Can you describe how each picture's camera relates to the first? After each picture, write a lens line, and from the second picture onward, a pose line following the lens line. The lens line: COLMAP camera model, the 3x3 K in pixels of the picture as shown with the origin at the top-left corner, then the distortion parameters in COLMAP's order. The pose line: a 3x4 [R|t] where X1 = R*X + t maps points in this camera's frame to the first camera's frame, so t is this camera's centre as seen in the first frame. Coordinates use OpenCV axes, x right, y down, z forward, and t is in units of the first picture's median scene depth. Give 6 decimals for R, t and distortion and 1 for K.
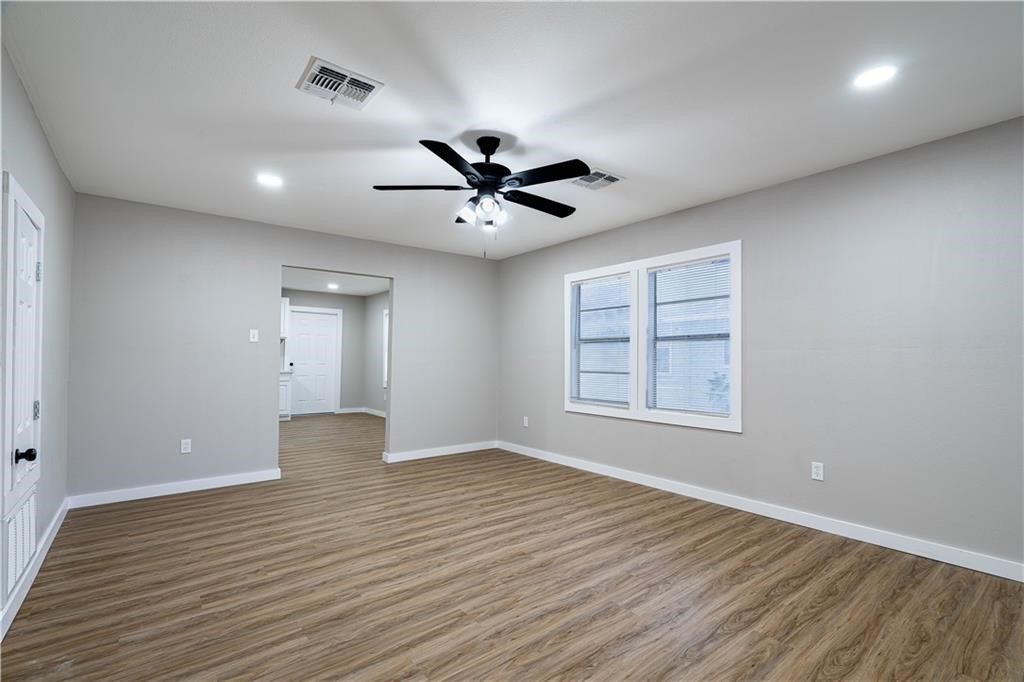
lens RADIAL K [[461.2, 0, 513.3], [0, 461.2, 354.9], [0, 0, 1]] dist [-0.001170, 0.000110]
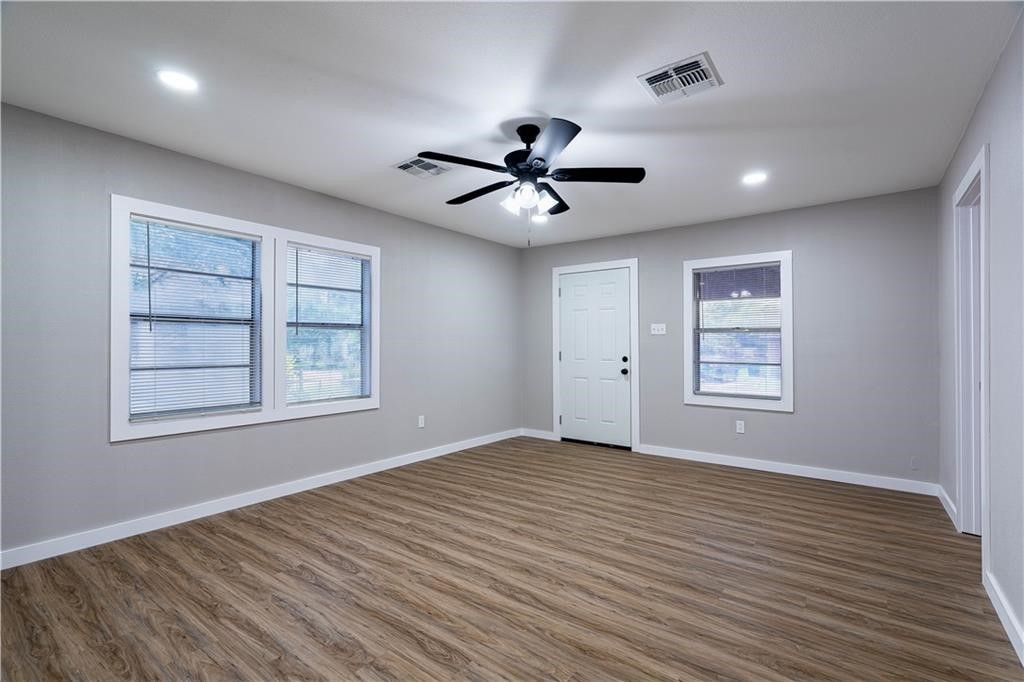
lens RADIAL K [[465.9, 0, 512.0], [0, 465.9, 341.0], [0, 0, 1]] dist [-0.000614, 0.000070]
pose [[-0.255557, 0.010302, 0.966739, -0.951480], [-0.010179, 0.999859, -0.013346, 0.008495], [-0.966740, -0.013251, -0.255416, 1.197740]]
